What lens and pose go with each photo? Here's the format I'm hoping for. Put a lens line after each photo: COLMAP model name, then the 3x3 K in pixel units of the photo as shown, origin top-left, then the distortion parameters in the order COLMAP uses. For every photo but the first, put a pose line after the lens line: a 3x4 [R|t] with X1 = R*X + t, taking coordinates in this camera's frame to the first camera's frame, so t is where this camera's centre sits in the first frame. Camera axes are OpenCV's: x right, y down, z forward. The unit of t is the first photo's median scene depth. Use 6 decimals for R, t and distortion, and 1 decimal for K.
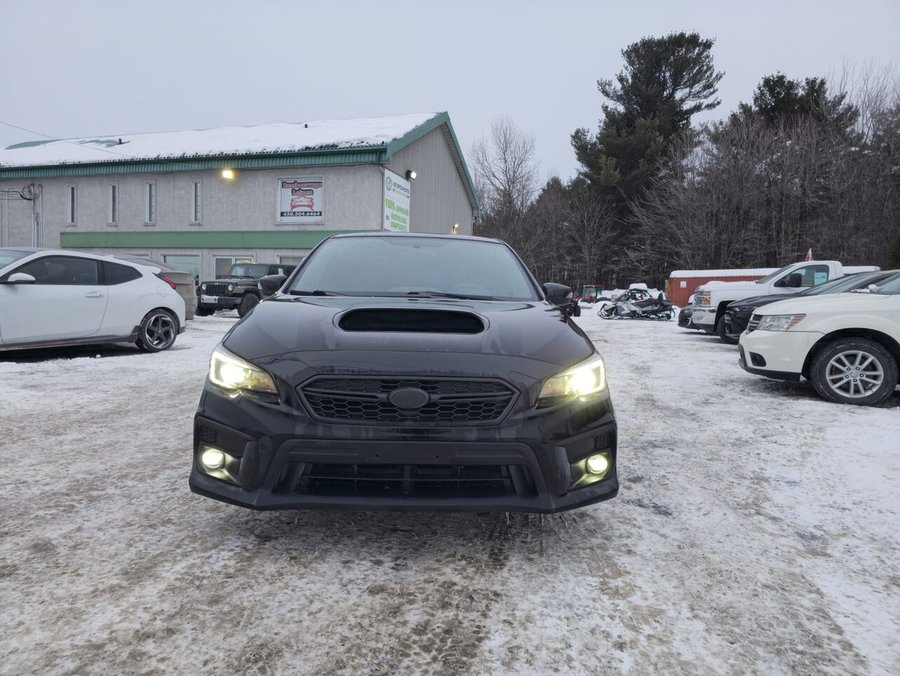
lens RADIAL K [[598.9, 0, 440.8], [0, 598.9, 338.6], [0, 0, 1]] dist [0.055332, -0.044711]
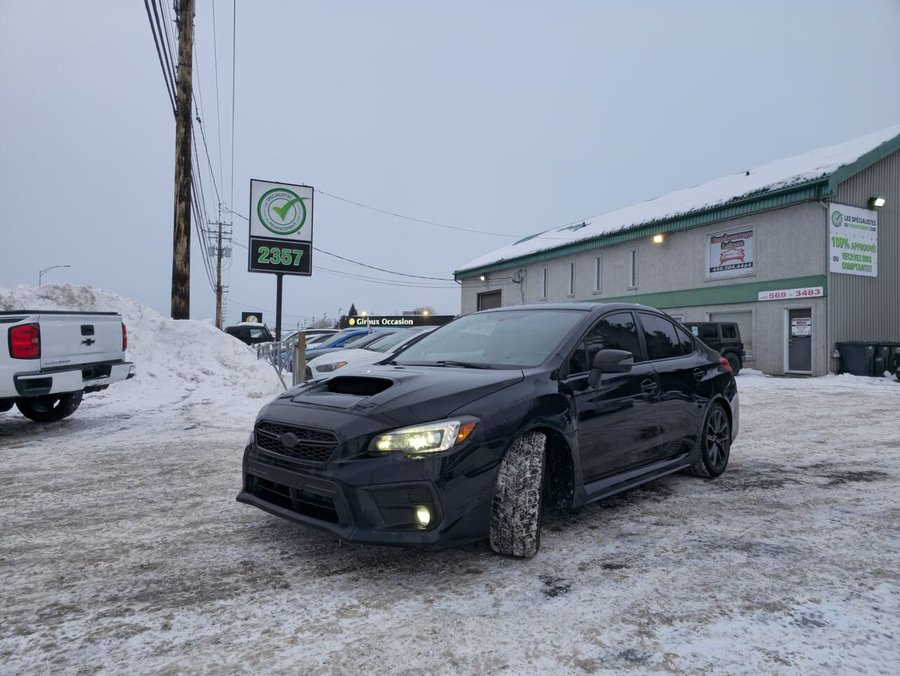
lens RADIAL K [[598.9, 0, 440.8], [0, 598.9, 338.6], [0, 0, 1]] dist [0.055332, -0.044711]
pose [[0.686183, -0.034362, -0.726617, 0.146985], [-0.033553, 0.996325, -0.078802, -0.005132], [0.726655, 0.078453, 0.682509, 0.028355]]
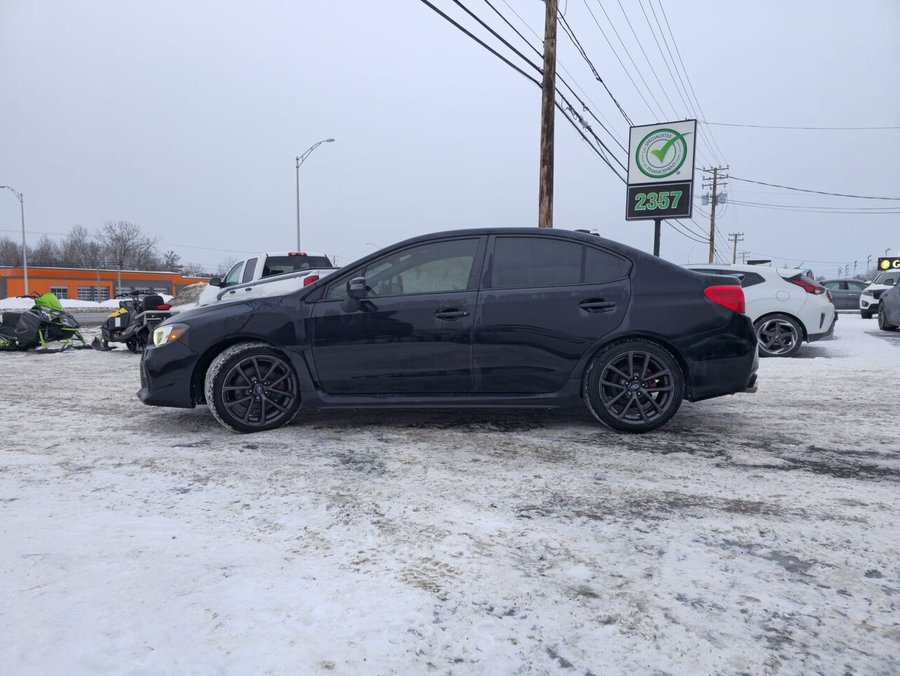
lens RADIAL K [[598.9, 0, 440.8], [0, 598.9, 338.6], [0, 0, 1]] dist [0.055332, -0.044711]
pose [[-0.093761, 0.034741, -0.994988, 0.253592], [-0.061687, 0.997268, 0.040633, -0.007263], [0.993682, 0.065187, -0.091362, 0.259980]]
